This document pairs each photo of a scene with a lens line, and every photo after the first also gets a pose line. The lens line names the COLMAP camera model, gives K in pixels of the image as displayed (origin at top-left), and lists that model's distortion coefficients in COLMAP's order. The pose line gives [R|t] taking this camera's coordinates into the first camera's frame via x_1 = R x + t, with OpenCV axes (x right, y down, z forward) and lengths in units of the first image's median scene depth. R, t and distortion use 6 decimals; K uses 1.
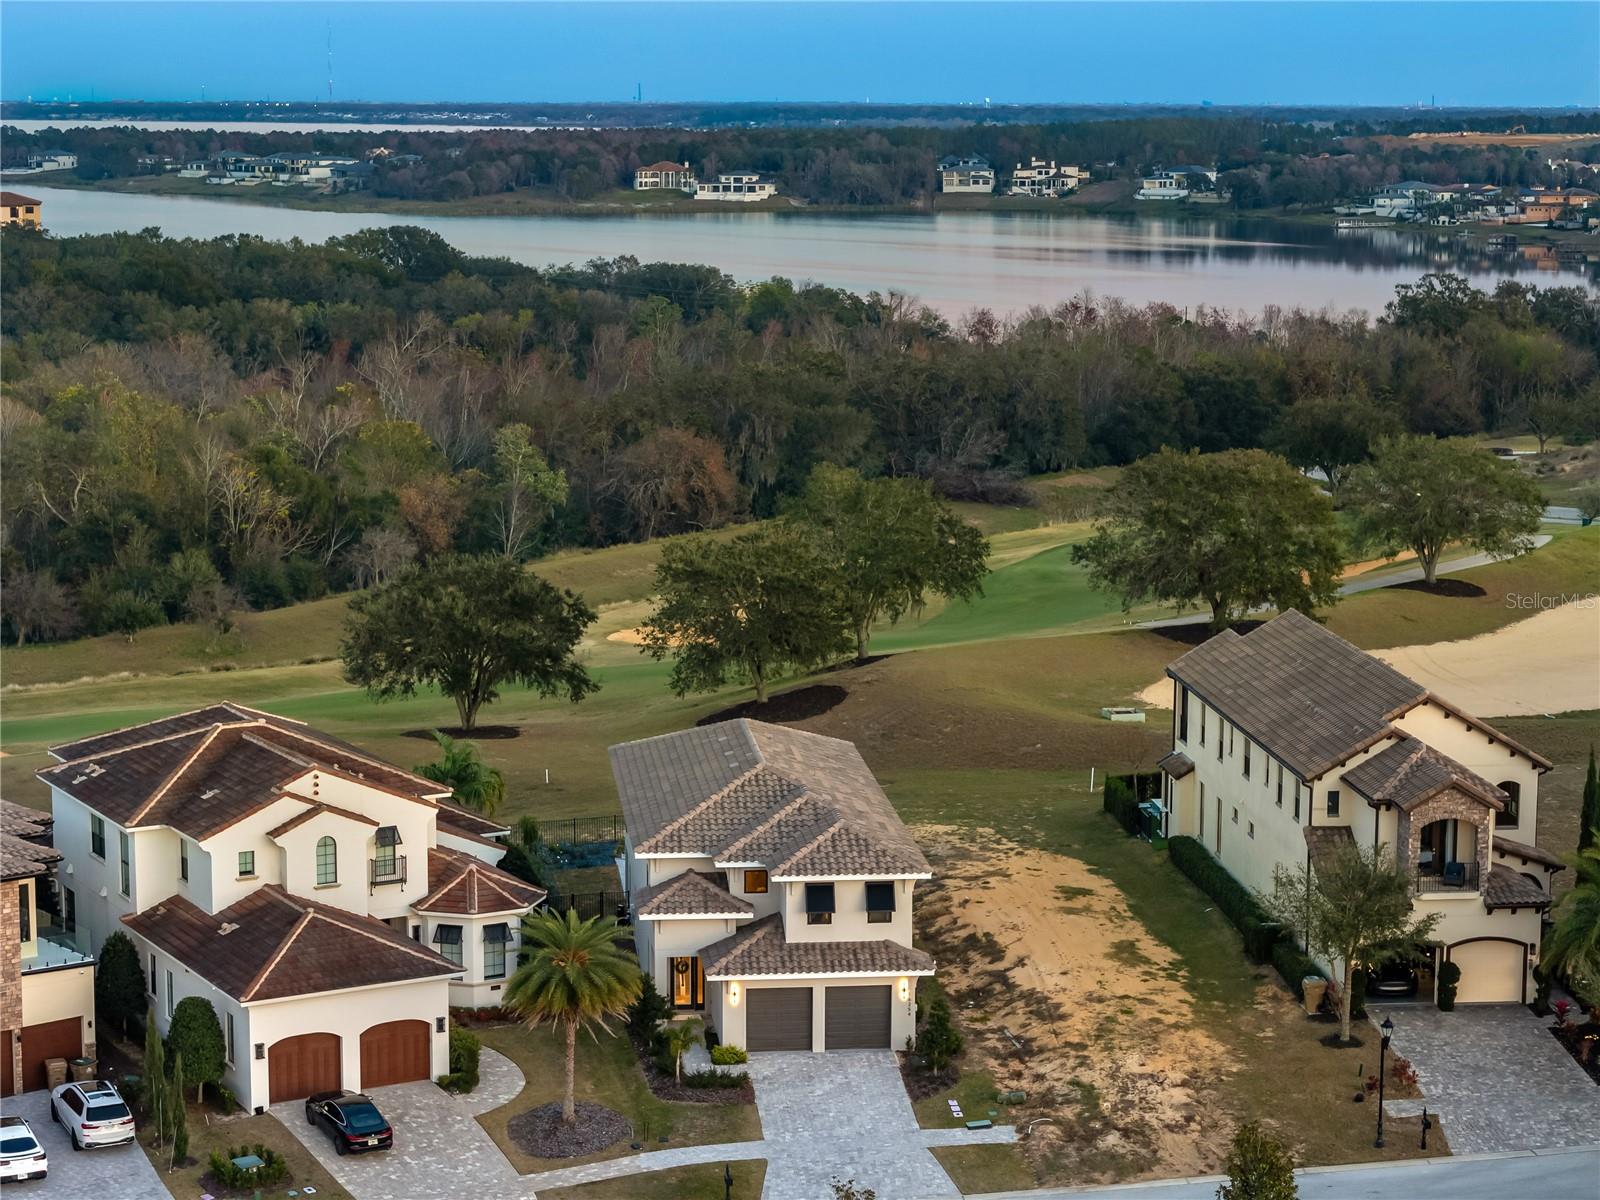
lens RADIAL K [[3189.2, 0, 800.0], [0, 3189.2, 600.0], [0, 0, 1]] dist [0.013433, -0.054203]
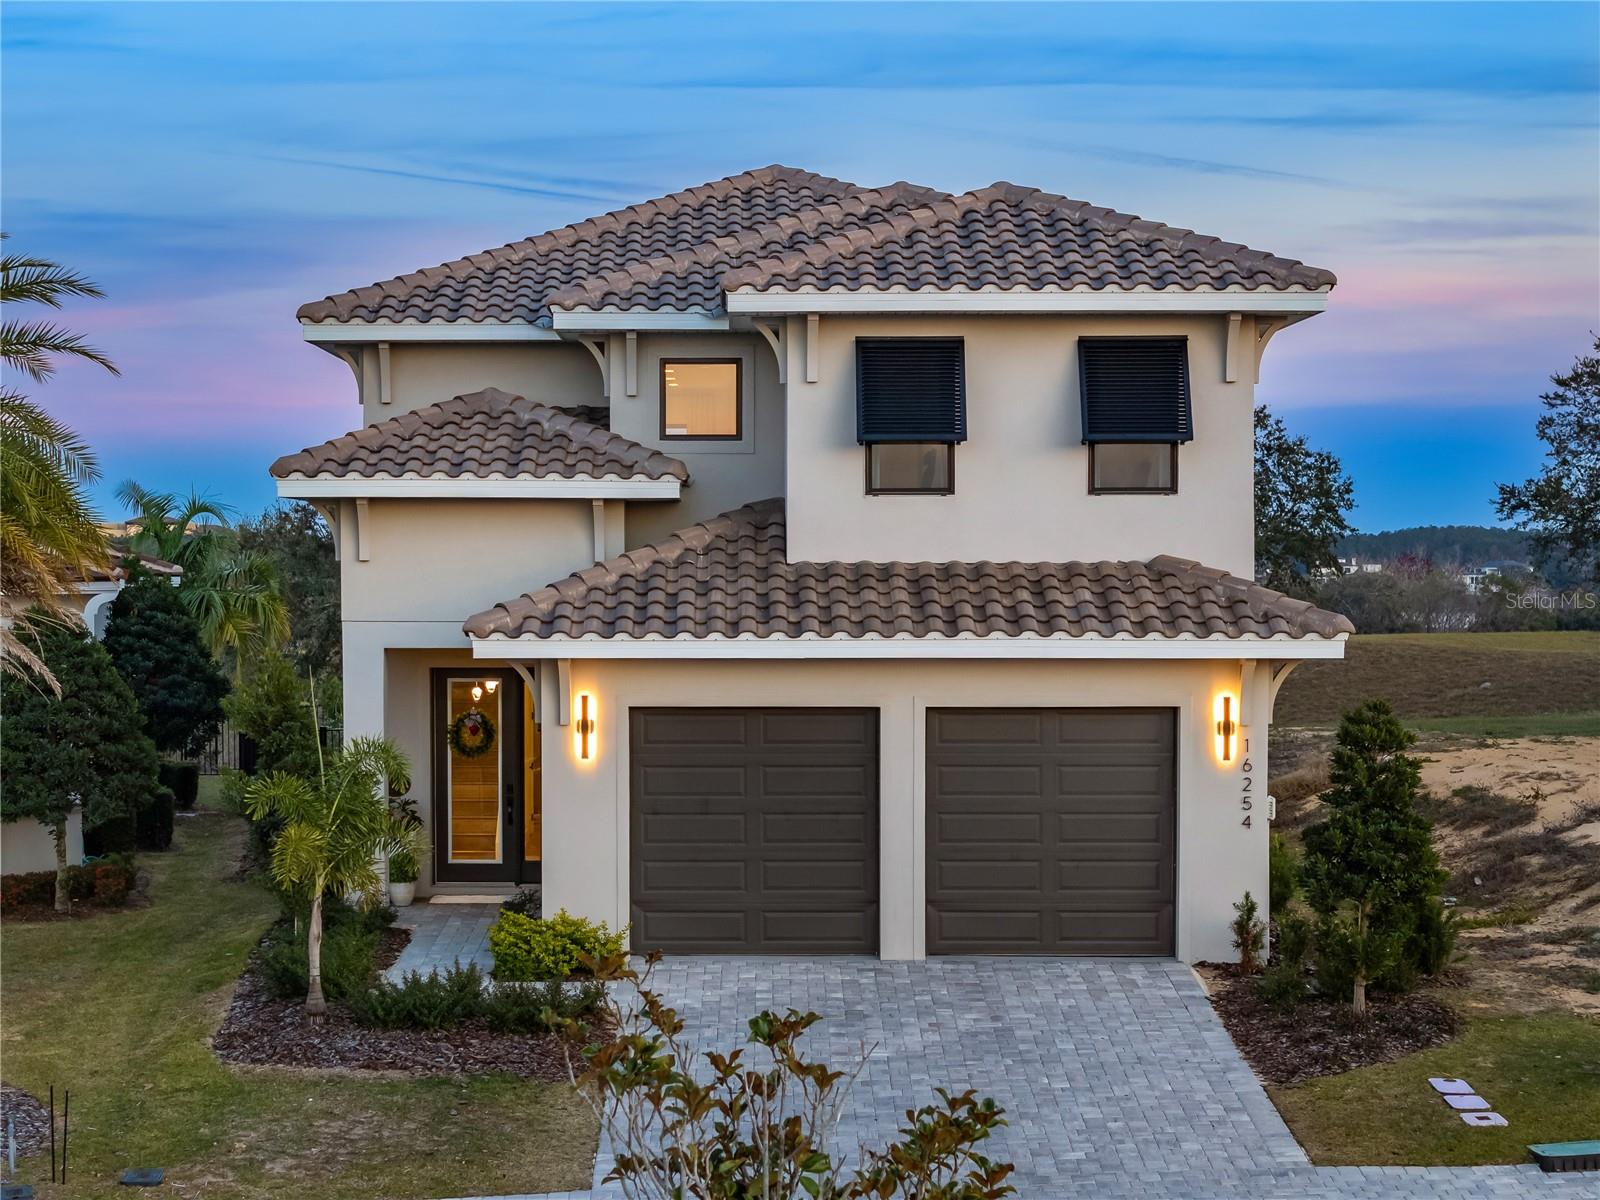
lens RADIAL K [[3186.9, 0, 644.6], [0, 3186.9, 684.9], [0, 0, 1]] dist [0.011340, 0.021228]
pose [[0.990494, 0.000702, -0.137553, 0.021273], [-0.016539, 0.993341, -0.114021, 0.150302], [0.136557, 0.115212, 0.983910, 0.735243]]
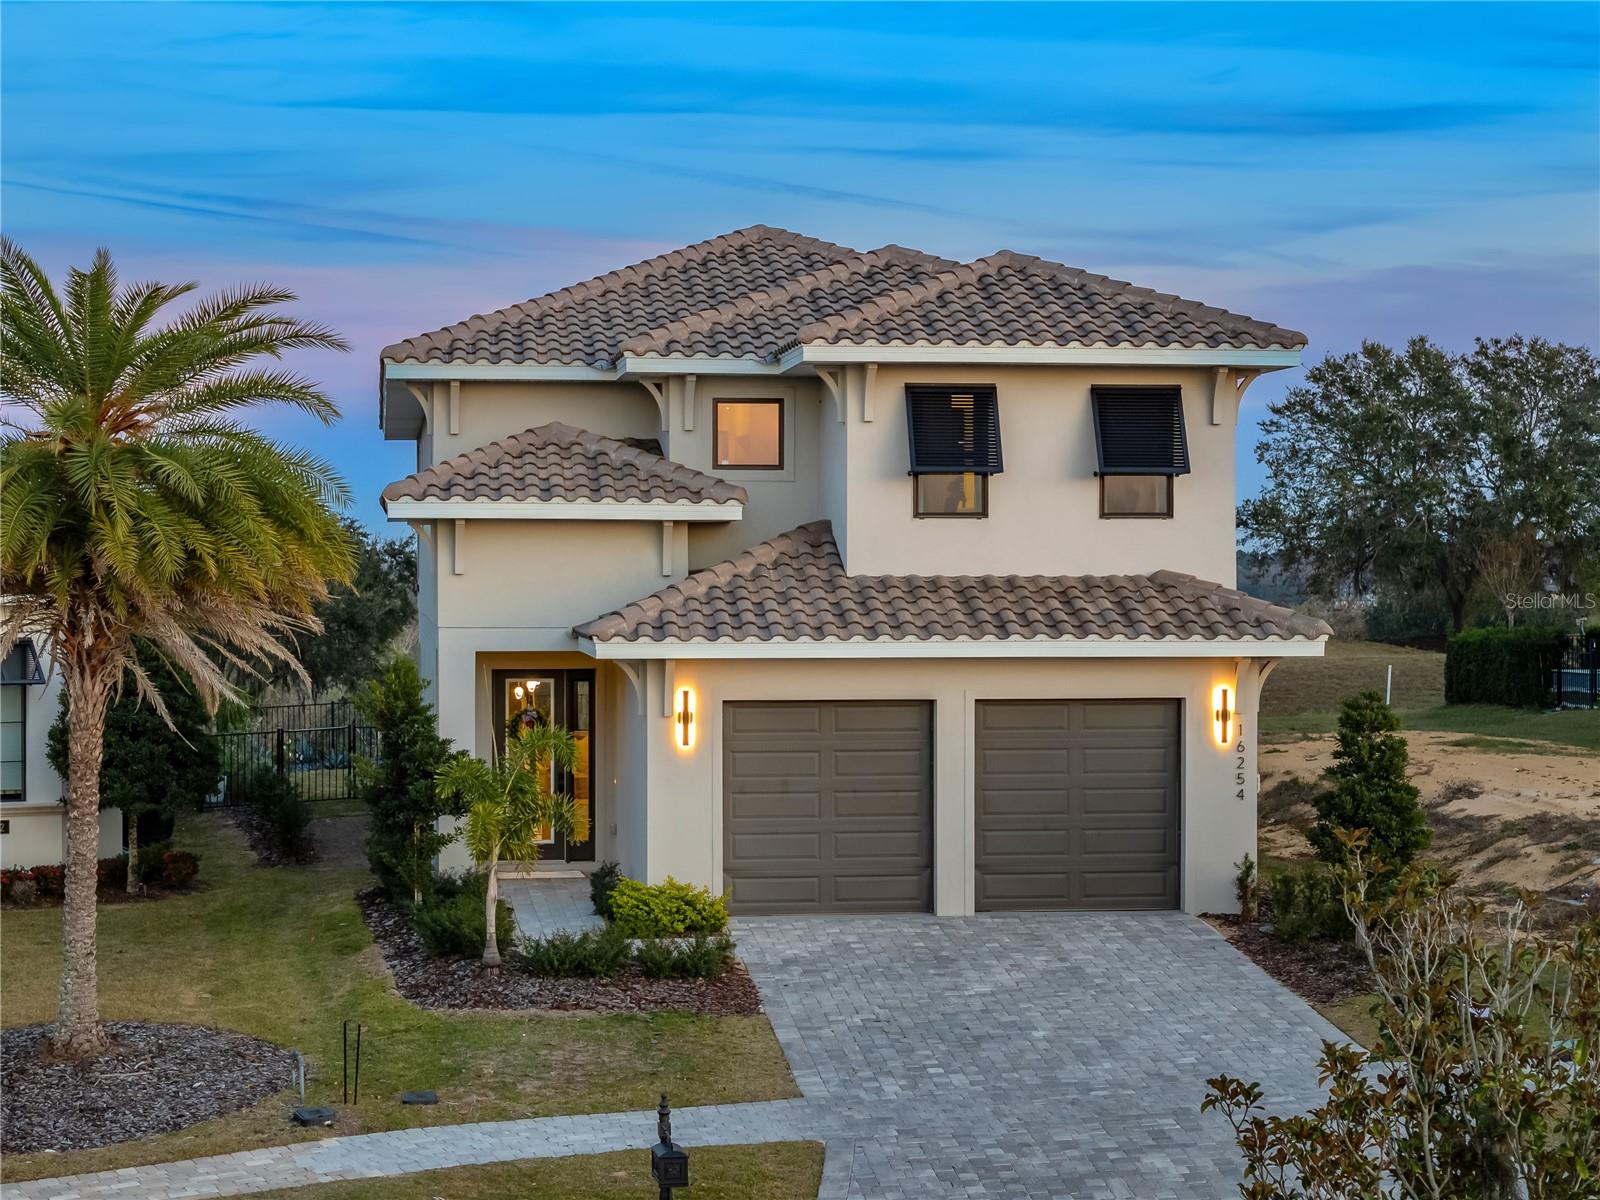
lens RADIAL K [[3189.2, 0, 800.0], [0, 3189.2, 600.0], [0, 0, 1]] dist [0.013433, -0.054203]
pose [[0.999766, -0.004129, 0.021245, -0.015892], [0.007176, 0.989338, -0.145464, 0.157126], [-0.020417, 0.145582, 0.989135, 0.690401]]
